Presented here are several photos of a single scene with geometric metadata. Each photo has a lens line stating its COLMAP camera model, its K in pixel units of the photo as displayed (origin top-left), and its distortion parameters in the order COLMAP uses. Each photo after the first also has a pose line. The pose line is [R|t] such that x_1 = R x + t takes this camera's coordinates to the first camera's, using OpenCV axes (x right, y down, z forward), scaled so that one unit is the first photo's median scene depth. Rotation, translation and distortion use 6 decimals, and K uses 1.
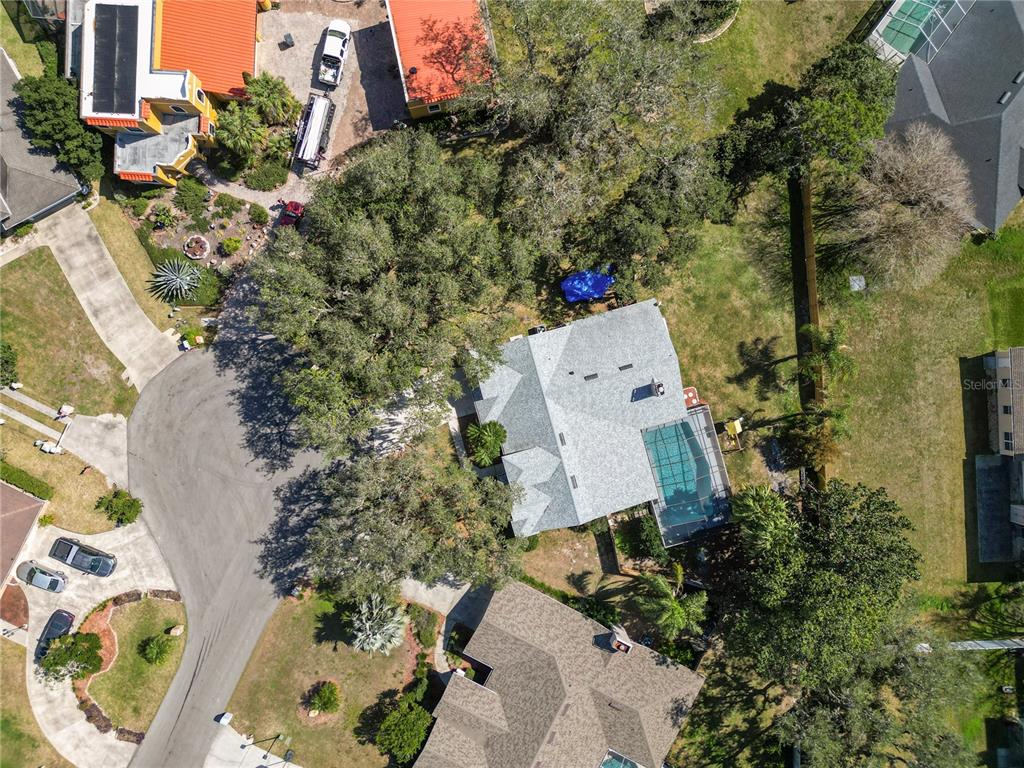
lens RADIAL K [[718.8, 0, 512.0], [0, 718.8, 384.0], [0, 0, 1]] dist [0.007464, -0.001150]
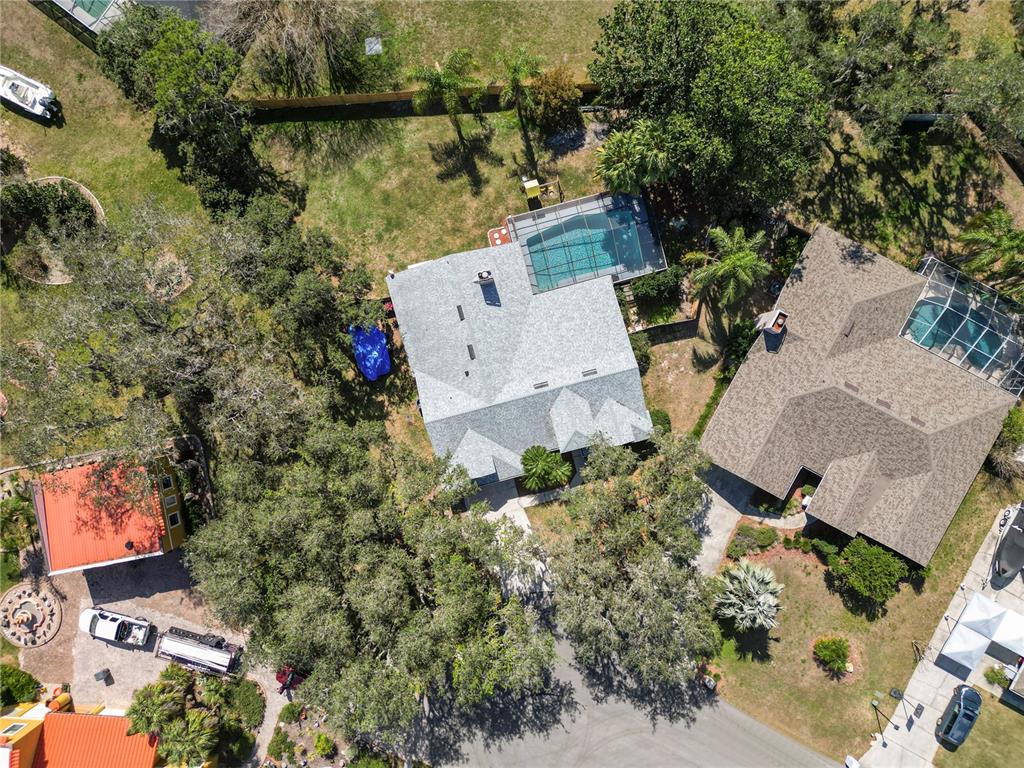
lens RADIAL K [[718.8, 0, 512.0], [0, 718.8, 384.0], [0, 0, 1]] dist [0.007464, -0.001150]
pose [[0.013462, -0.999615, -0.024262, 0.088627], [0.999443, 0.014193, -0.030189, 0.064771], [0.030521, -0.023842, 0.999250, 0.110880]]
